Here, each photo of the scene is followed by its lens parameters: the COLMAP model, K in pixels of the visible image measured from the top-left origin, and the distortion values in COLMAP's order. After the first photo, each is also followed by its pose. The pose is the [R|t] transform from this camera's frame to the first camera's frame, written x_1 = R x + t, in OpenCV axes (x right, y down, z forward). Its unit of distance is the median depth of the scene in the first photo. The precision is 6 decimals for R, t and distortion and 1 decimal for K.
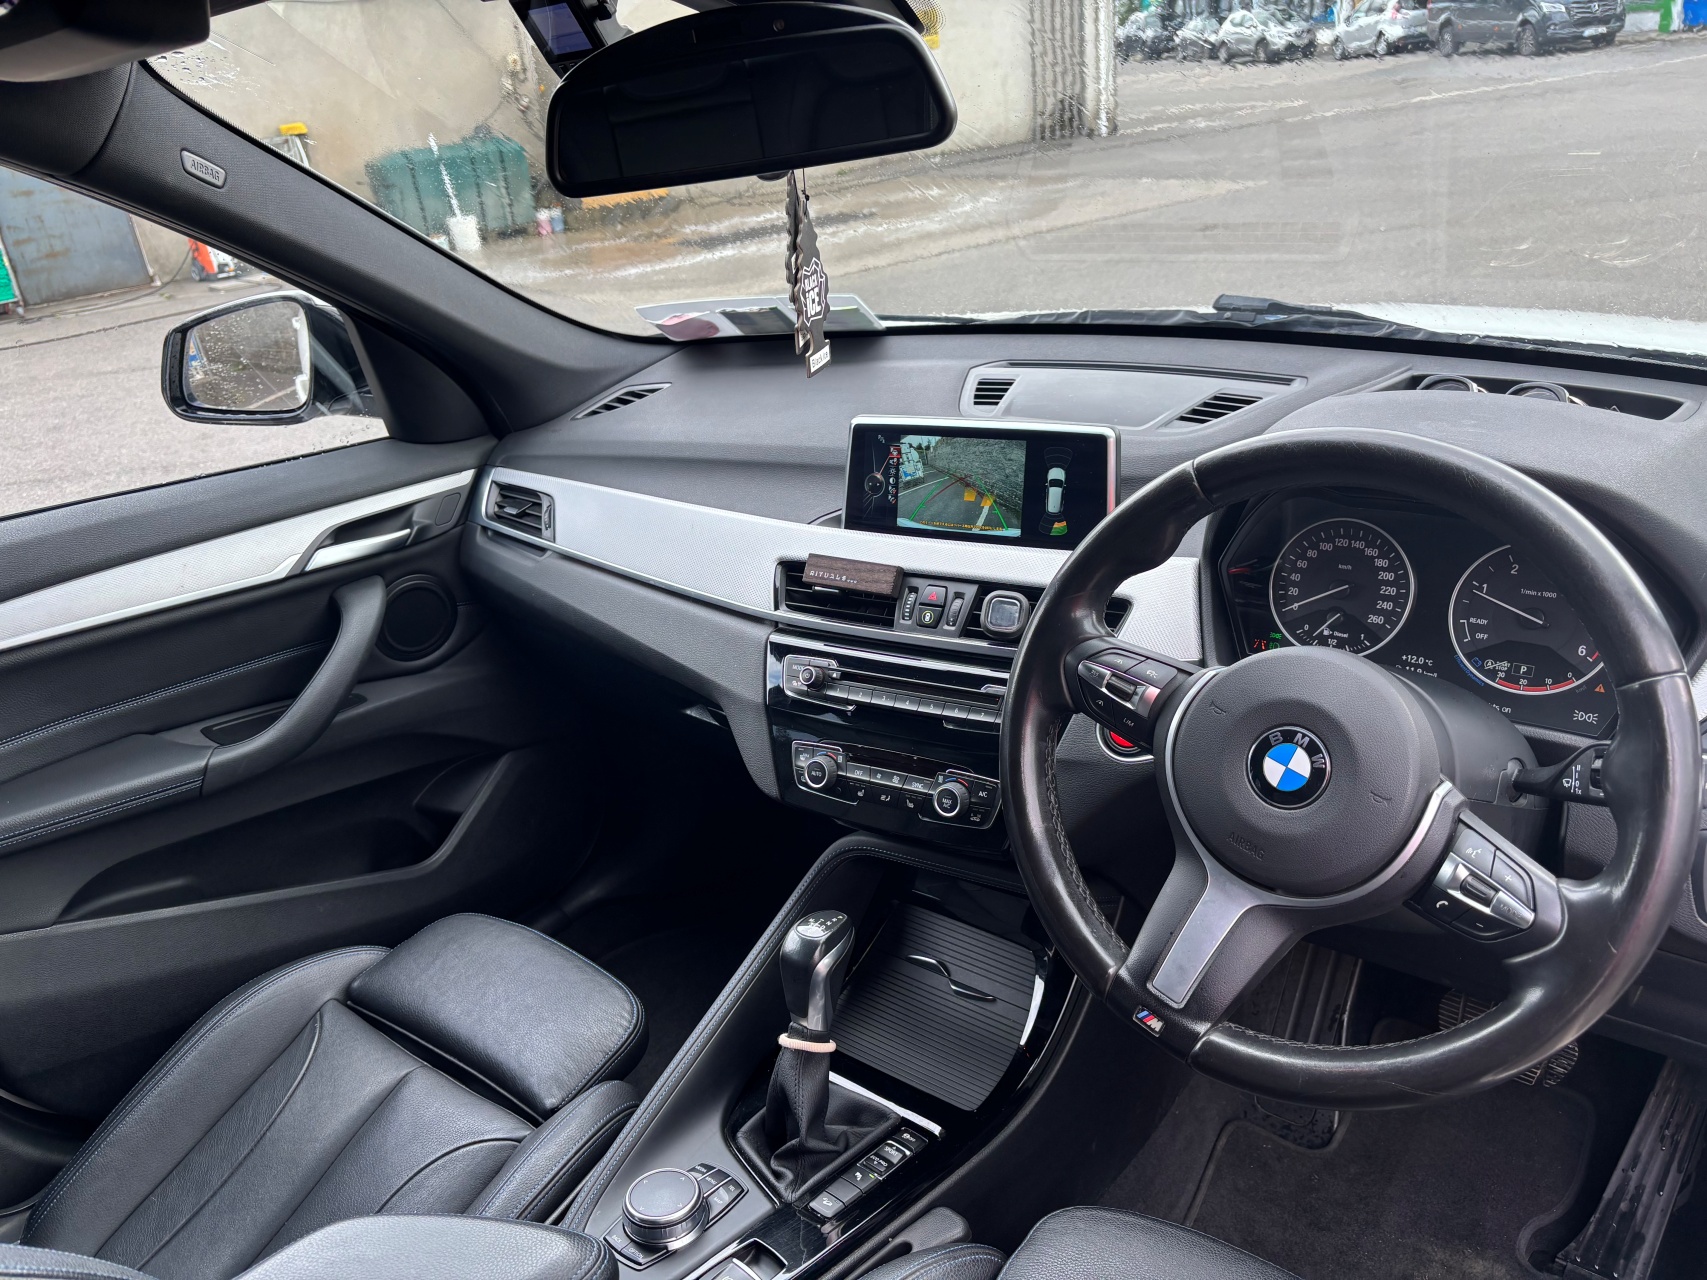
lens RADIAL K [[1279.6, 0, 860.0], [0, 1279.6, 632.8], [0, 0, 1]] dist [0.059871, -0.061459]
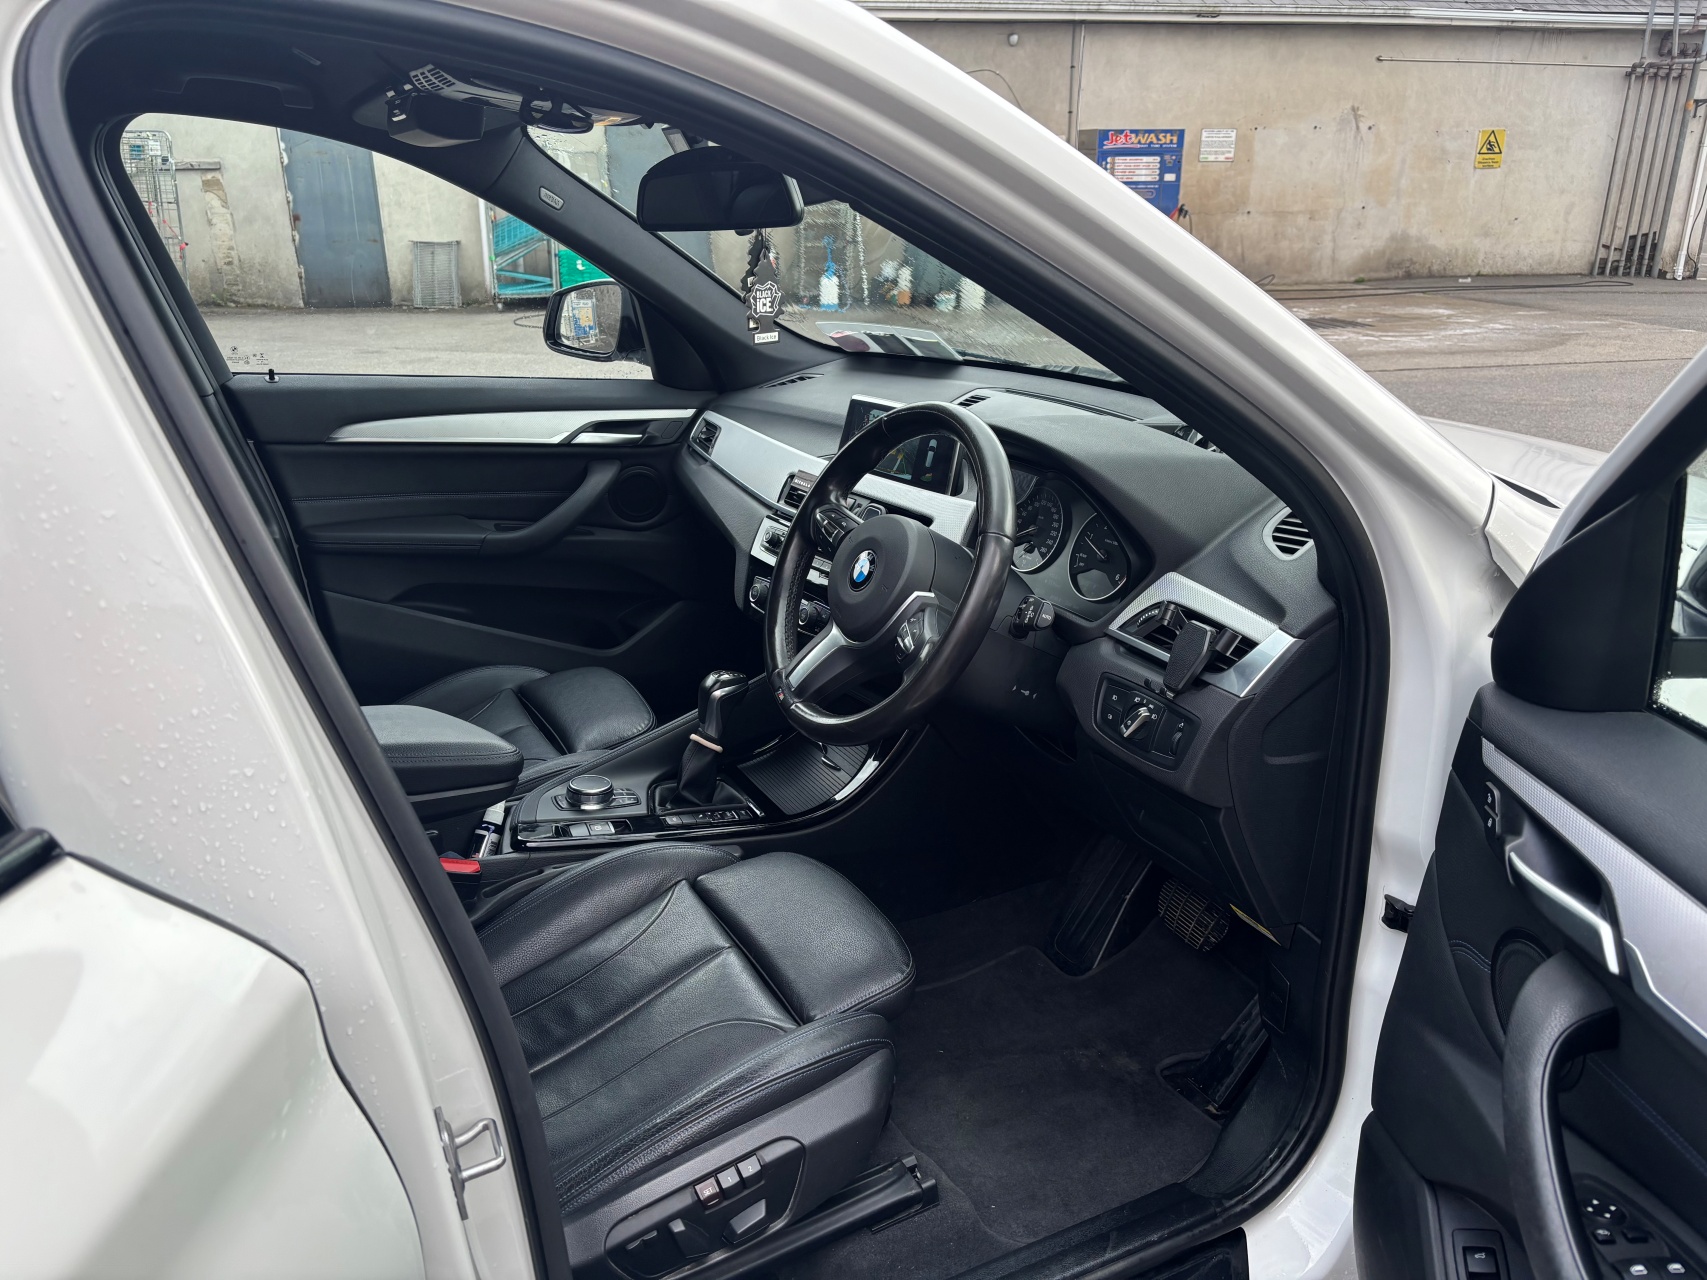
lens RADIAL K [[1279.6, 0, 859.5], [0, 1279.6, 647.4], [0, 0, 1]] dist [0.059871, -0.061459]
pose [[0.907763, 0.230686, -0.350357, 0.498549], [-0.246362, 0.969178, -0.000180, 0.105252], [0.339517, 0.086478, 0.936616, -0.363853]]
